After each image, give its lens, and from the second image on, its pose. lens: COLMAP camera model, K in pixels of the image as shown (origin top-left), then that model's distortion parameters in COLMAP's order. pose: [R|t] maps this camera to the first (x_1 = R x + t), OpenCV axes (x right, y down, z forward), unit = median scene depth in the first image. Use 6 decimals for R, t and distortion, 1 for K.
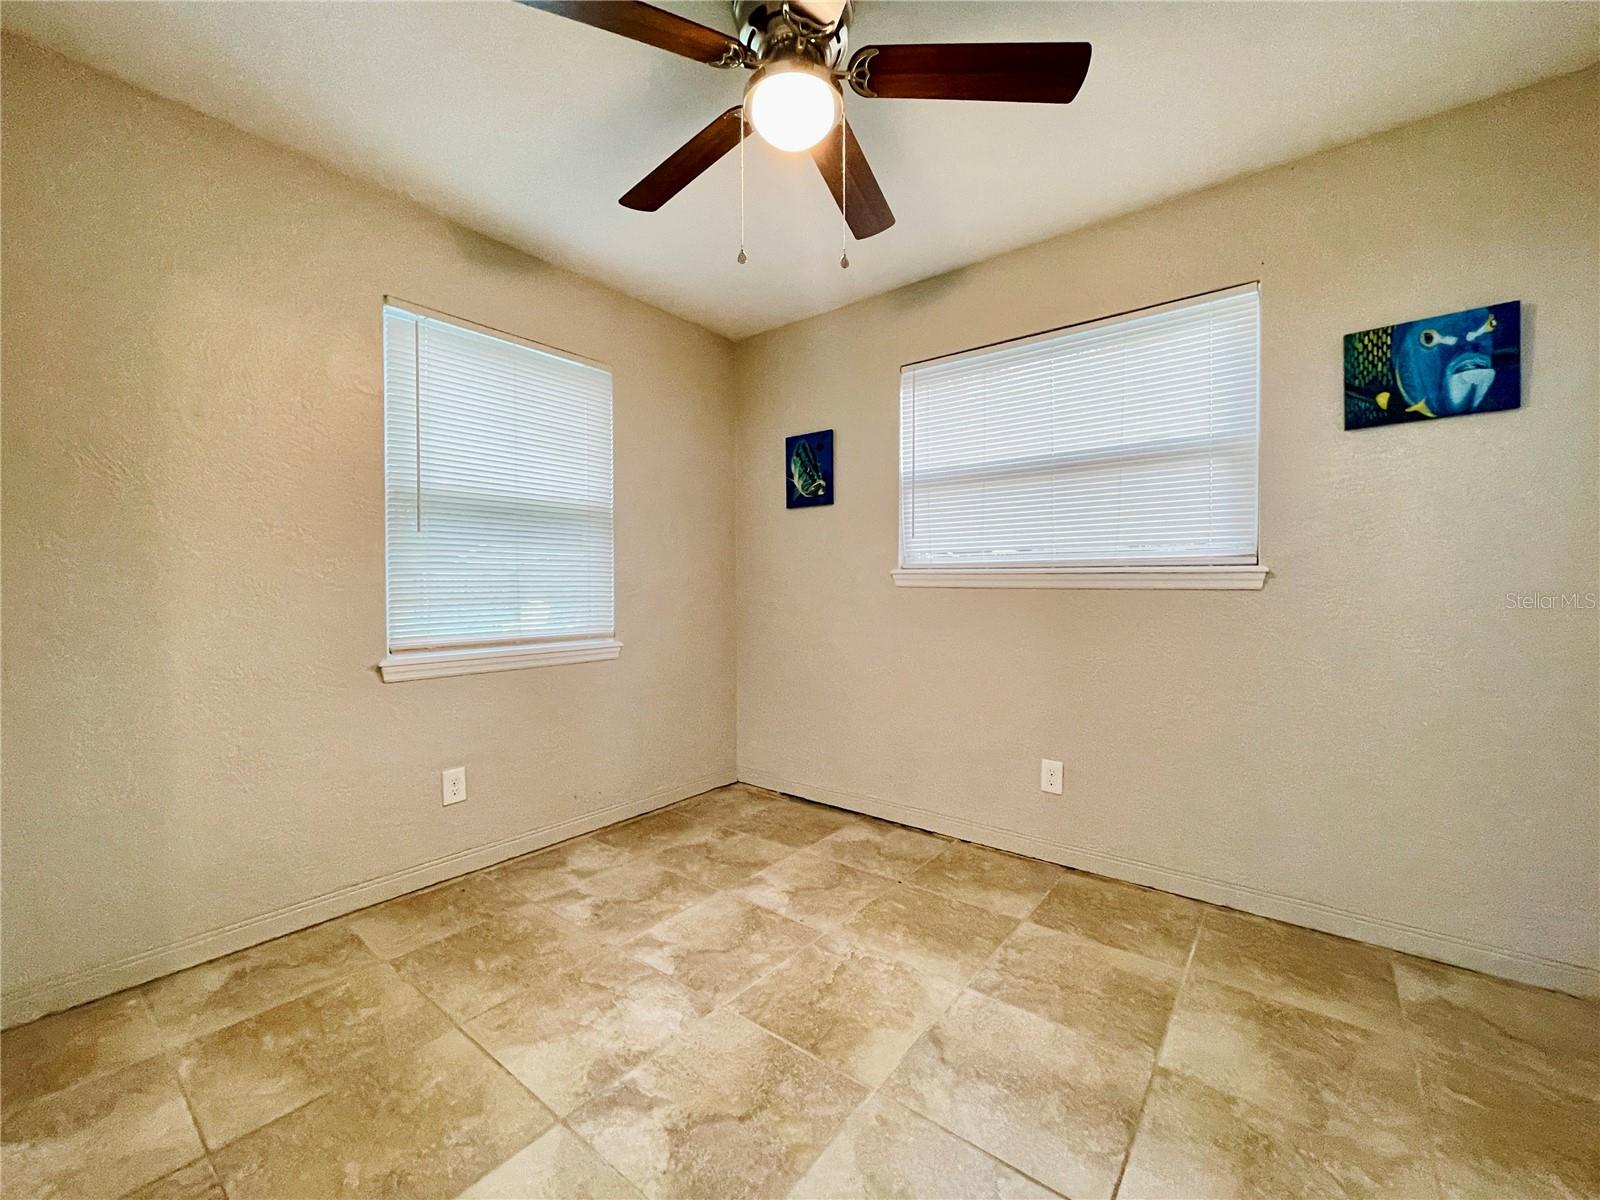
lens RADIAL K [[647.1, 0, 800.0], [0, 647.1, 594.2], [0, 0, 1]] dist [-0.001507, 0.000170]
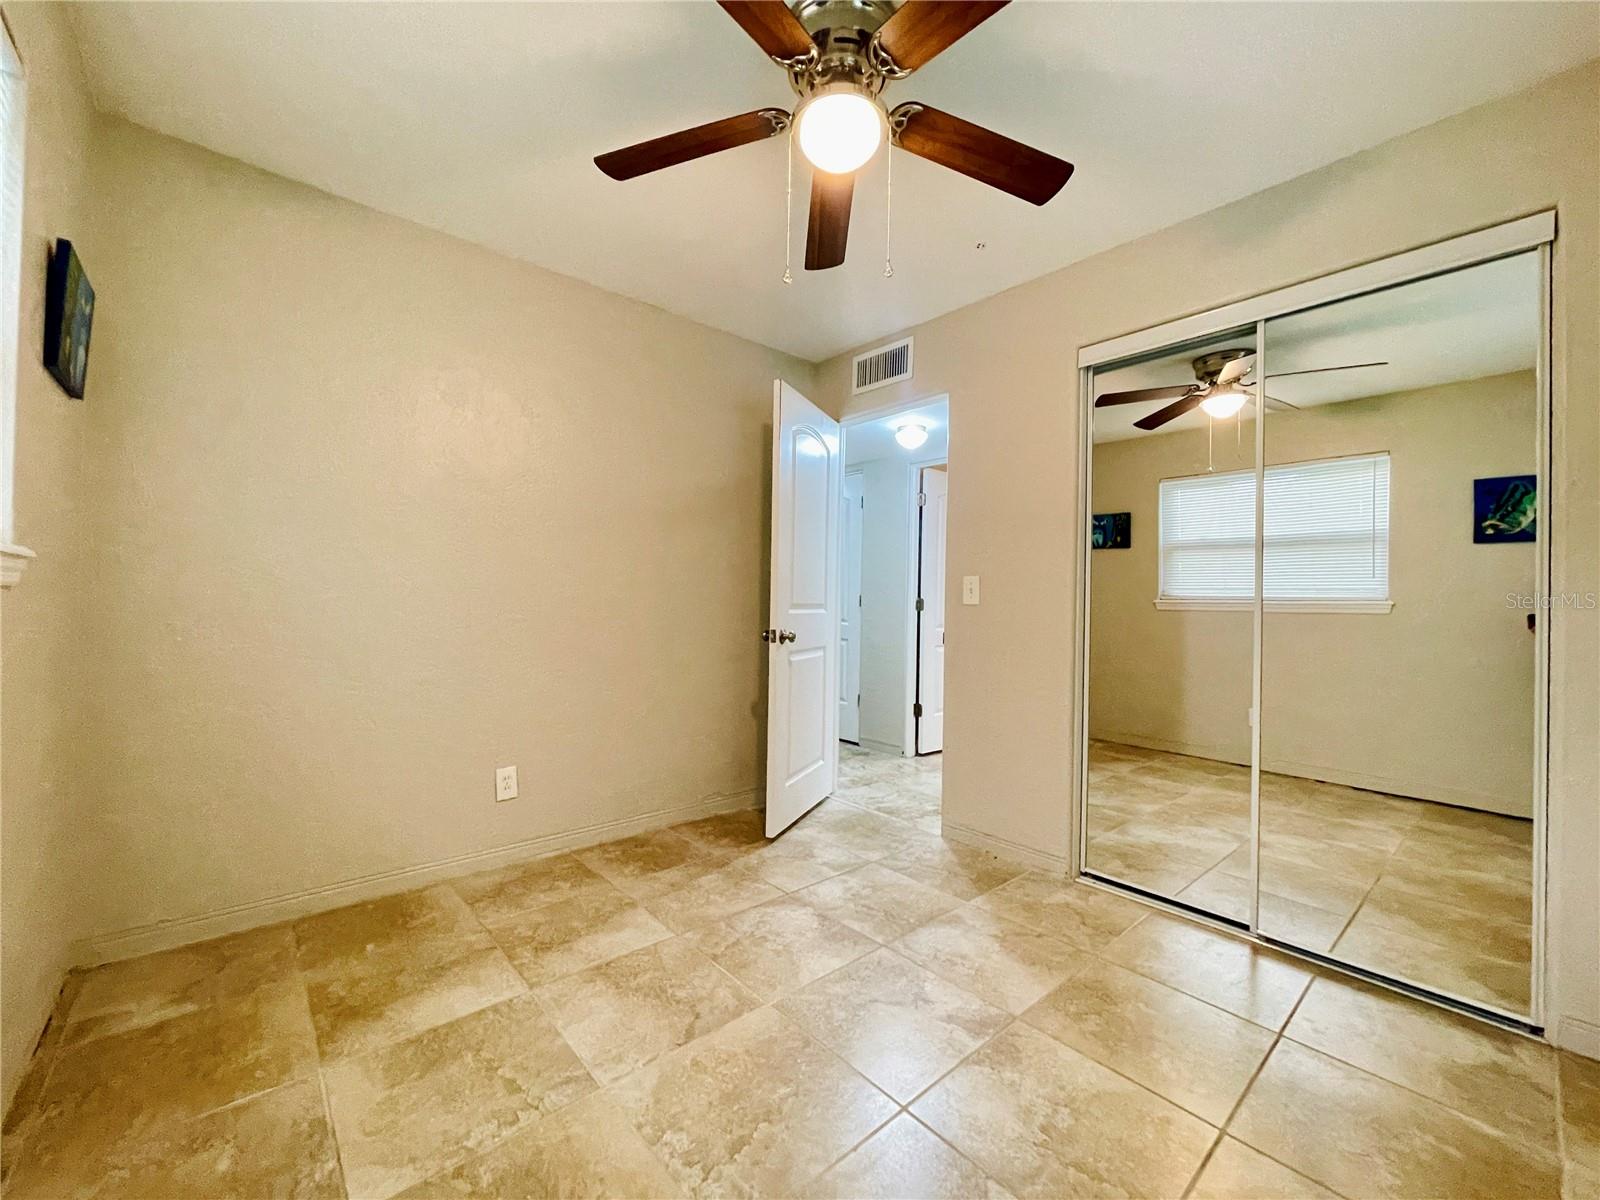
lens RADIAL K [[647.1, 0, 800.0], [0, 647.1, 594.2], [0, 0, 1]] dist [-0.001507, 0.000170]
pose [[-0.983465, -0.017334, 0.180265, -0.137131], [-0.017013, 0.999850, 0.003325, -0.019601], [-0.180296, 0.000203, -0.983612, 1.970147]]
